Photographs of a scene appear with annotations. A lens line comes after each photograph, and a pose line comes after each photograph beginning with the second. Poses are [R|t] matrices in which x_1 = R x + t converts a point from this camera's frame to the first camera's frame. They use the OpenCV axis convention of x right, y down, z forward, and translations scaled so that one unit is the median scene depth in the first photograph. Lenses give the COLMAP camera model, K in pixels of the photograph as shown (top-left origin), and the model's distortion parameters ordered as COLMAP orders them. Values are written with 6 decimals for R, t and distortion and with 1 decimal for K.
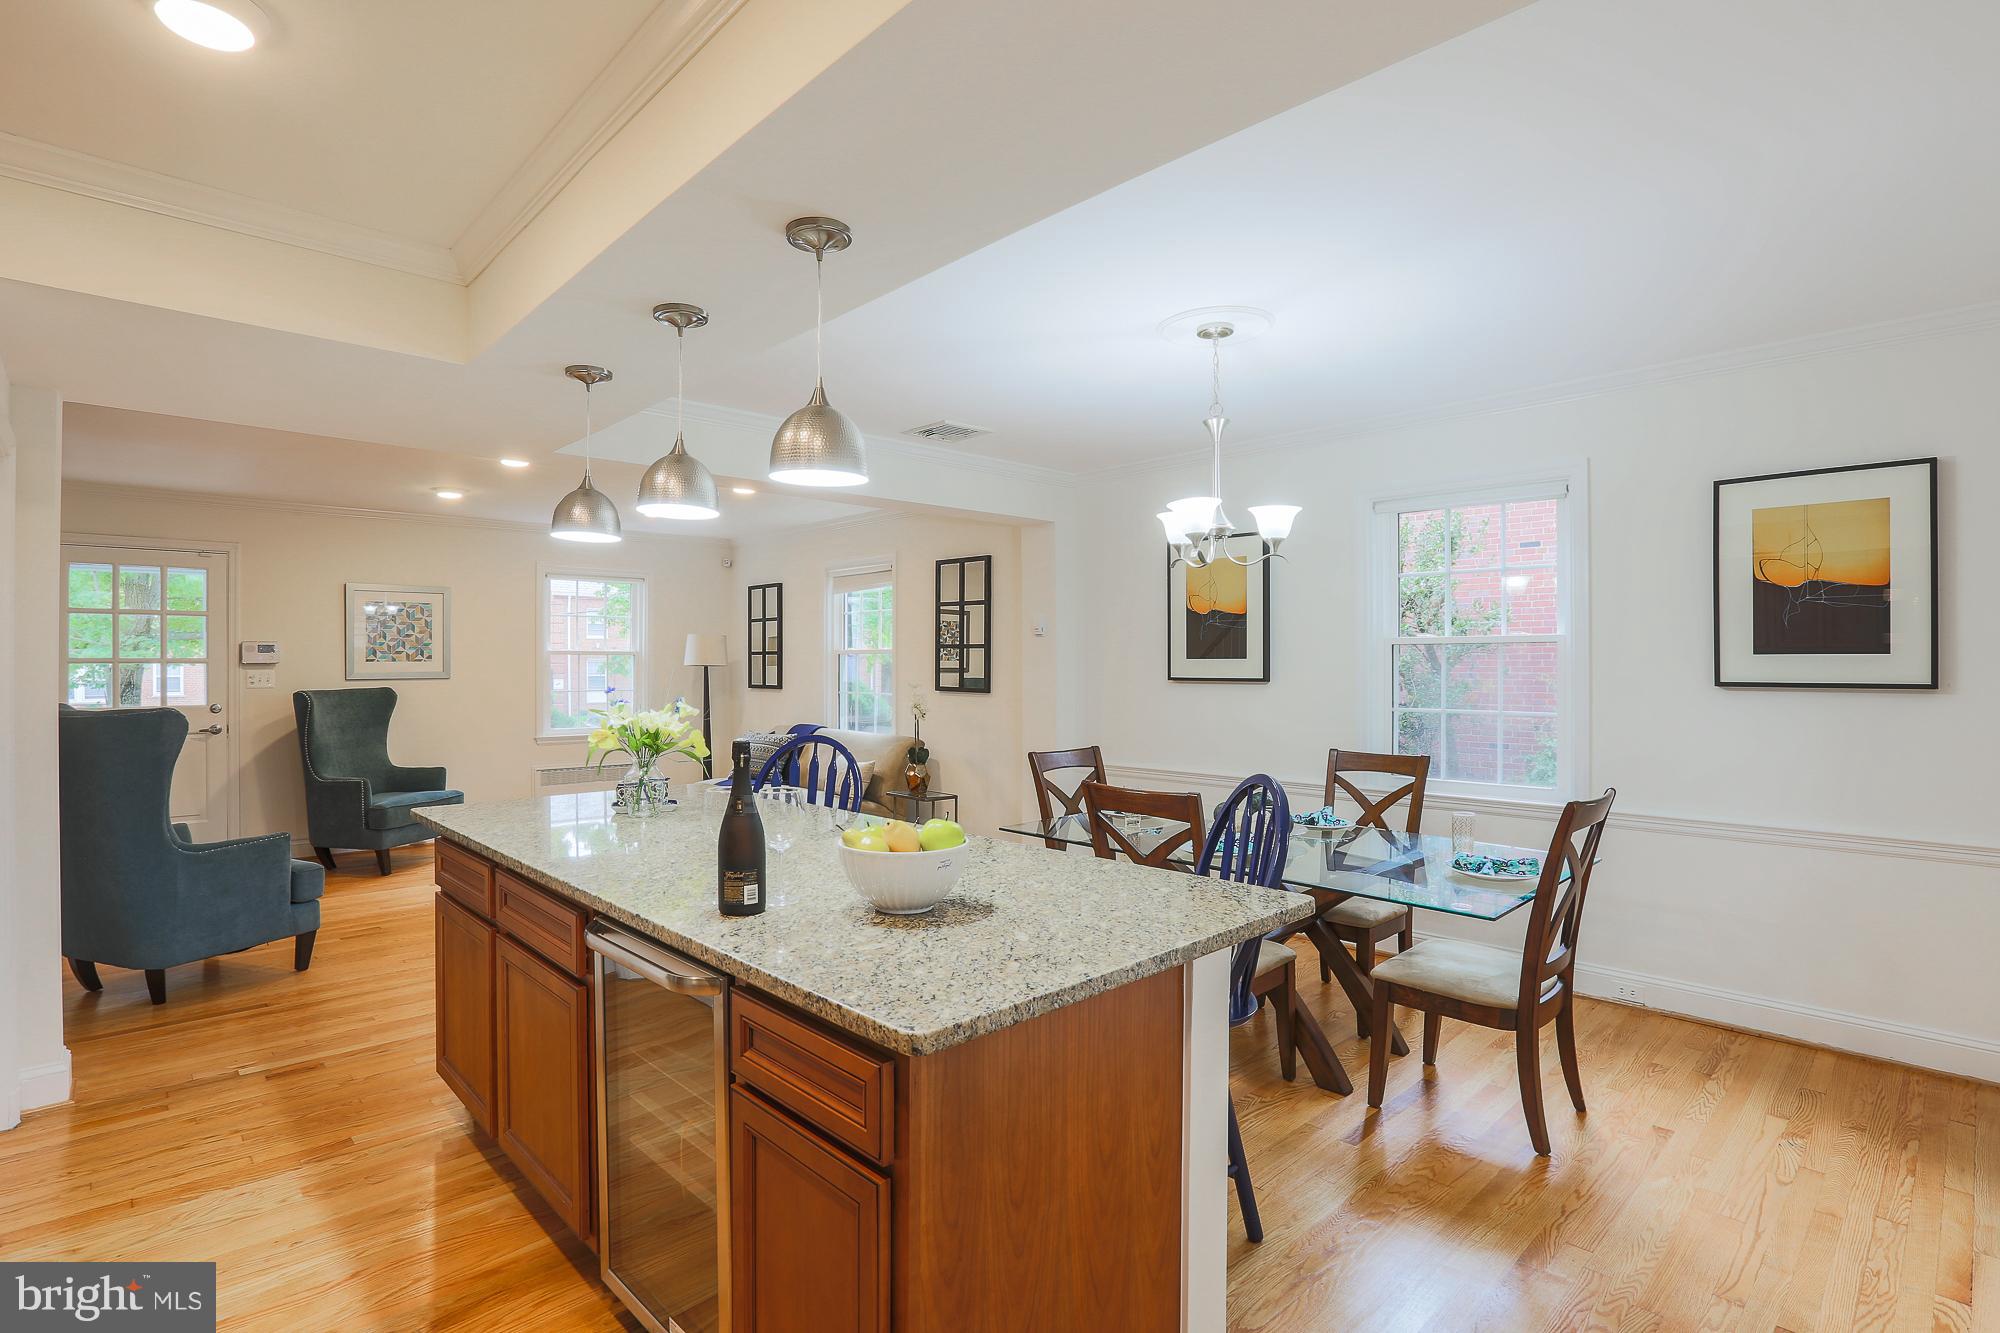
lens RADIAL K [[986.6, 0, 993.0], [0, 986.6, 644.5], [0, 0, 1]] dist [-0.053300, 0.014346]
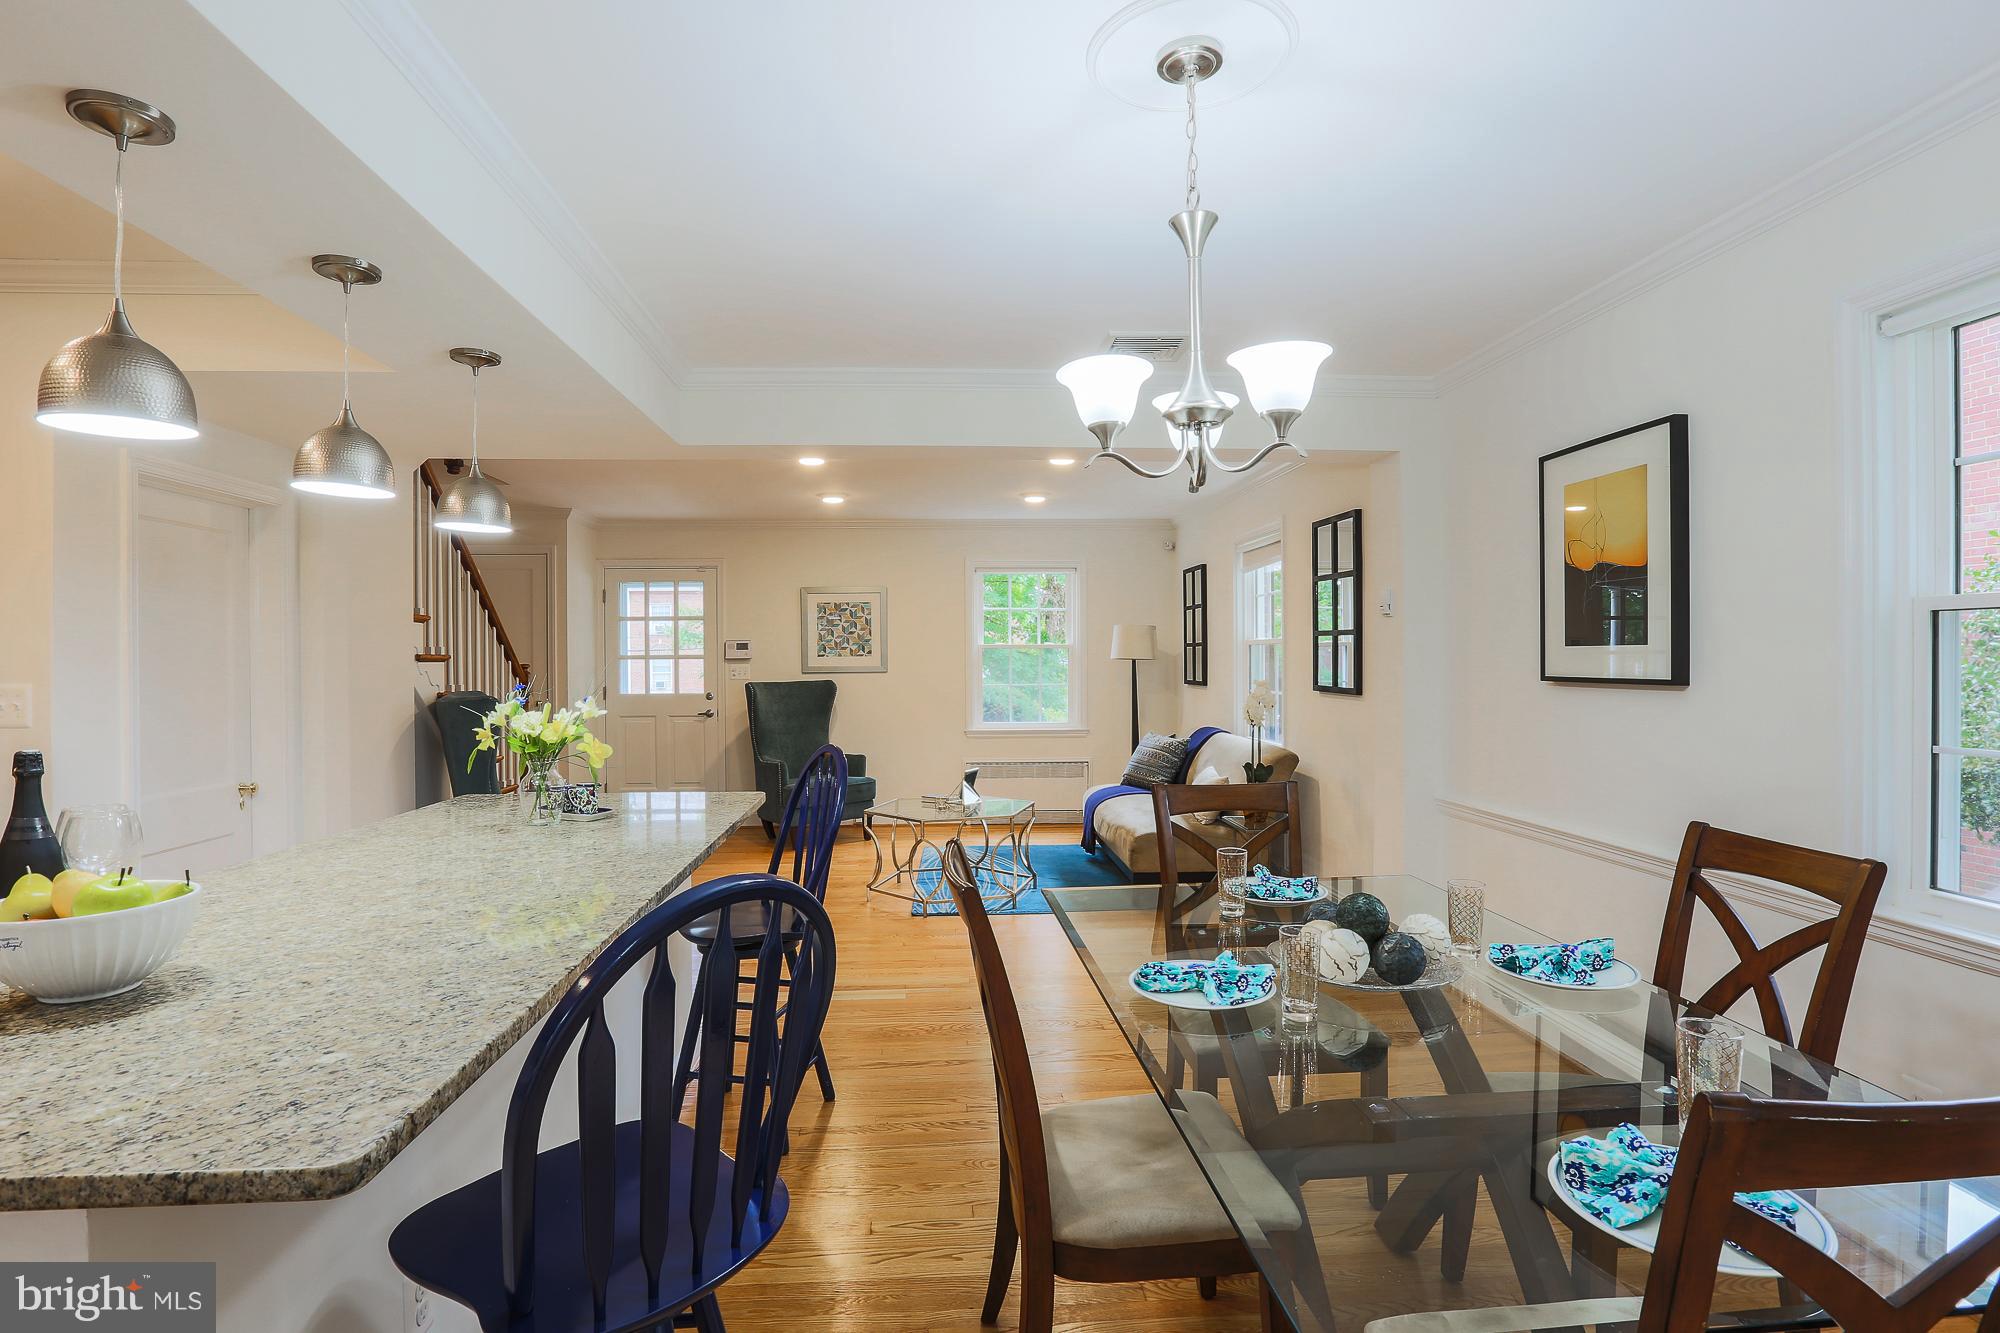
lens RADIAL K [[986.6, 0, 982.0], [0, 986.6, 656.1], [0, 0, 1]] dist [-0.053300, 0.014346]
pose [[0.767267, -0.004774, -0.641310, 0.250386], [0.016920, 0.999775, 0.012800, 0.005870], [0.641105, -0.020672, 0.767175, 0.257681]]
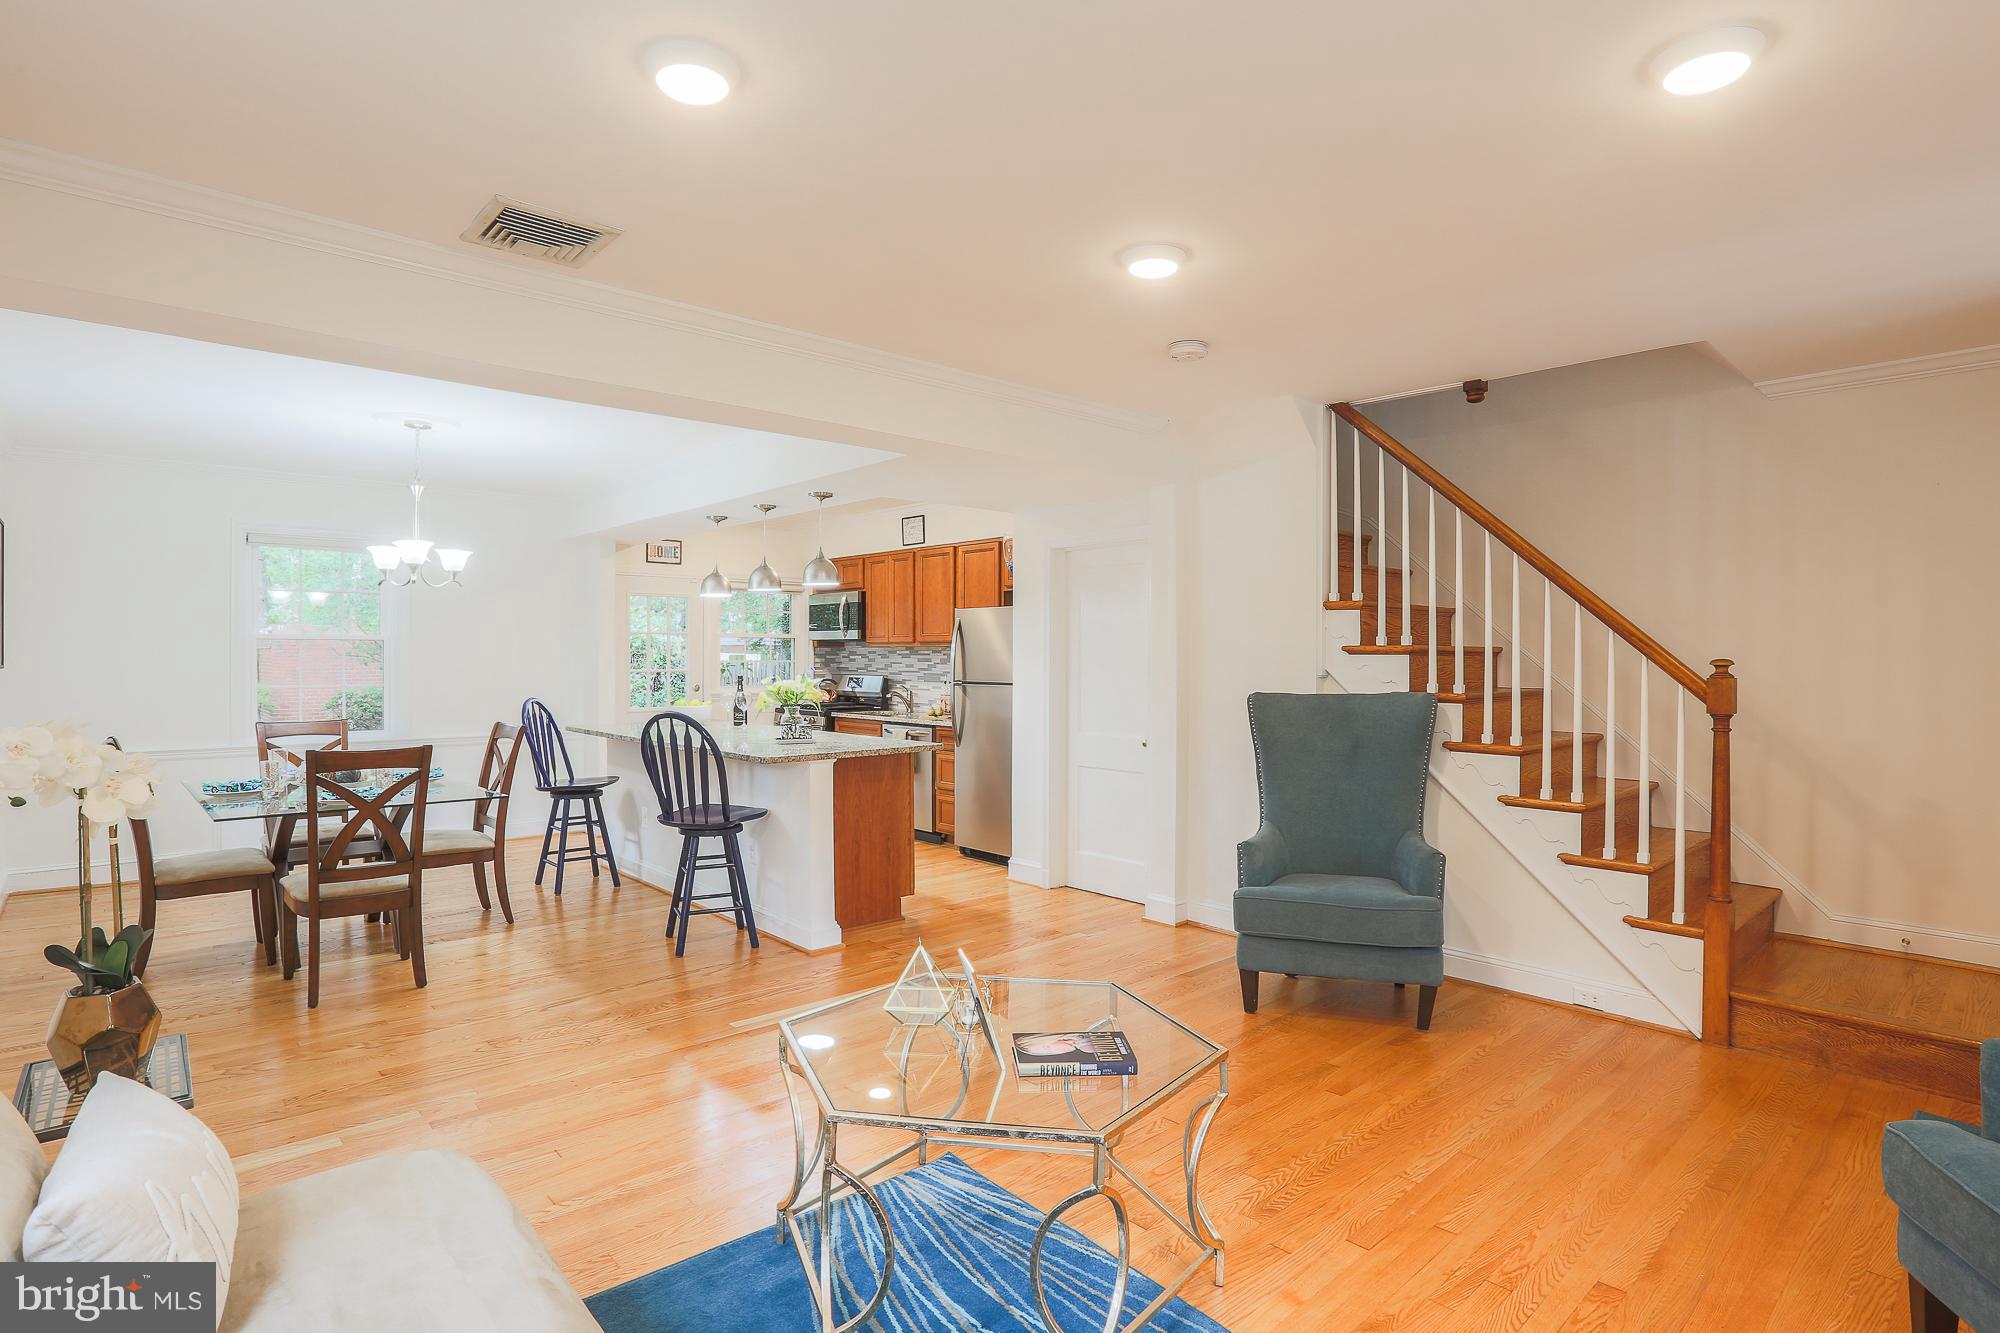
lens RADIAL K [[986.6, 0, 999.3], [0, 986.6, 663.1], [0, 0, 1]] dist [-0.053300, 0.014346]
pose [[-0.999737, 0.000261, 0.022939, -0.337876], [0.000054, 0.999959, -0.009026, 0.024585], [-0.022940, -0.009023, -0.999696, 1.225745]]
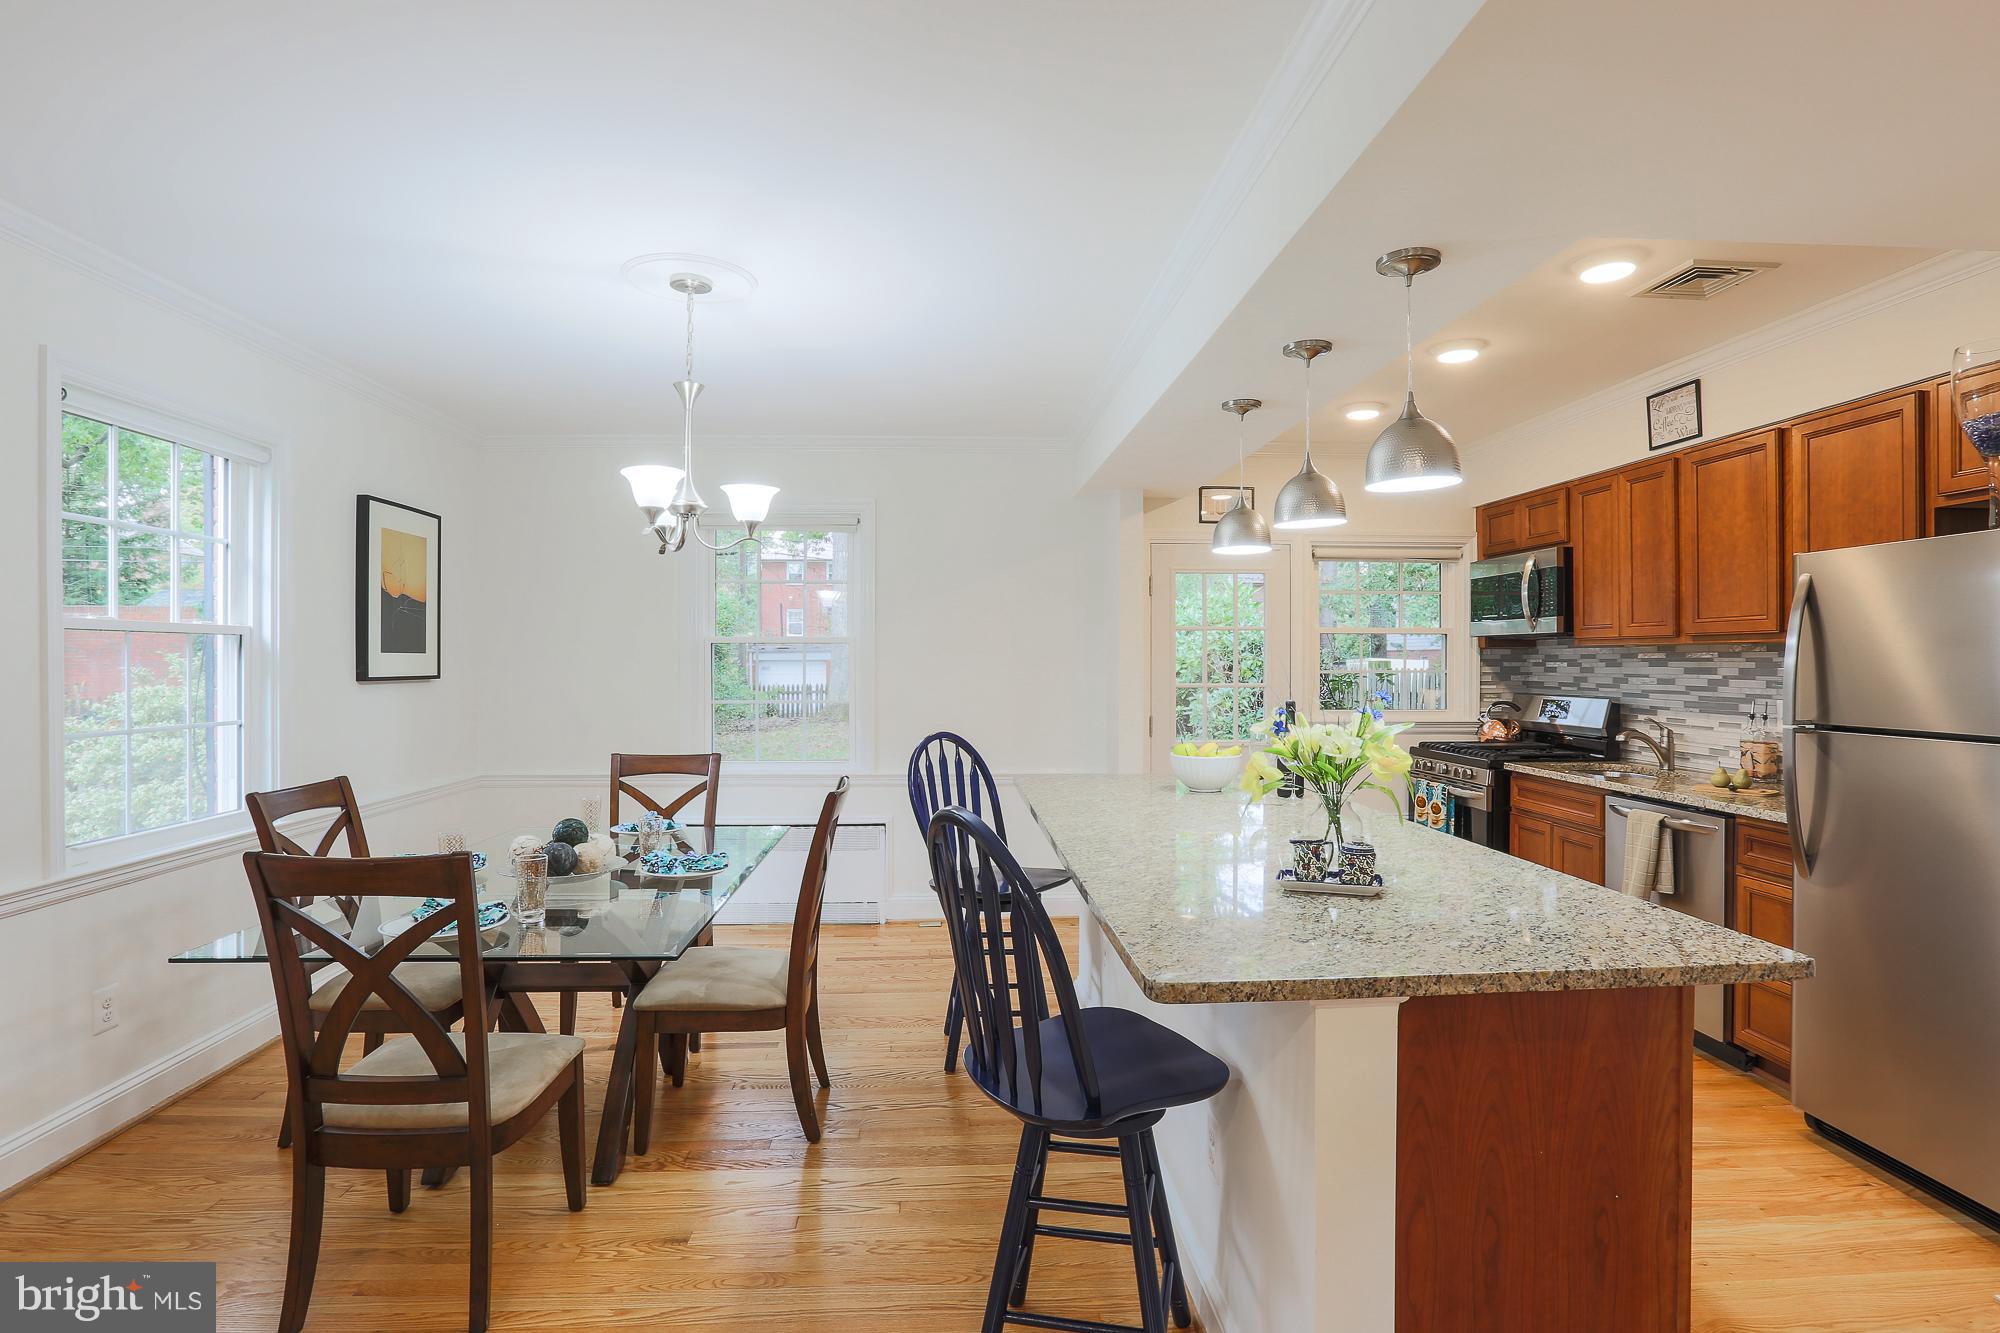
lens RADIAL K [[986.6, 0, 988.5], [0, 986.6, 662.0], [0, 0, 1]] dist [-0.053300, 0.014346]
pose [[-0.751898, 0.002767, 0.659274, -0.279098], [-0.008198, 0.999875, -0.013546, 0.016050], [-0.659228, -0.015590, -0.751781, 0.759356]]
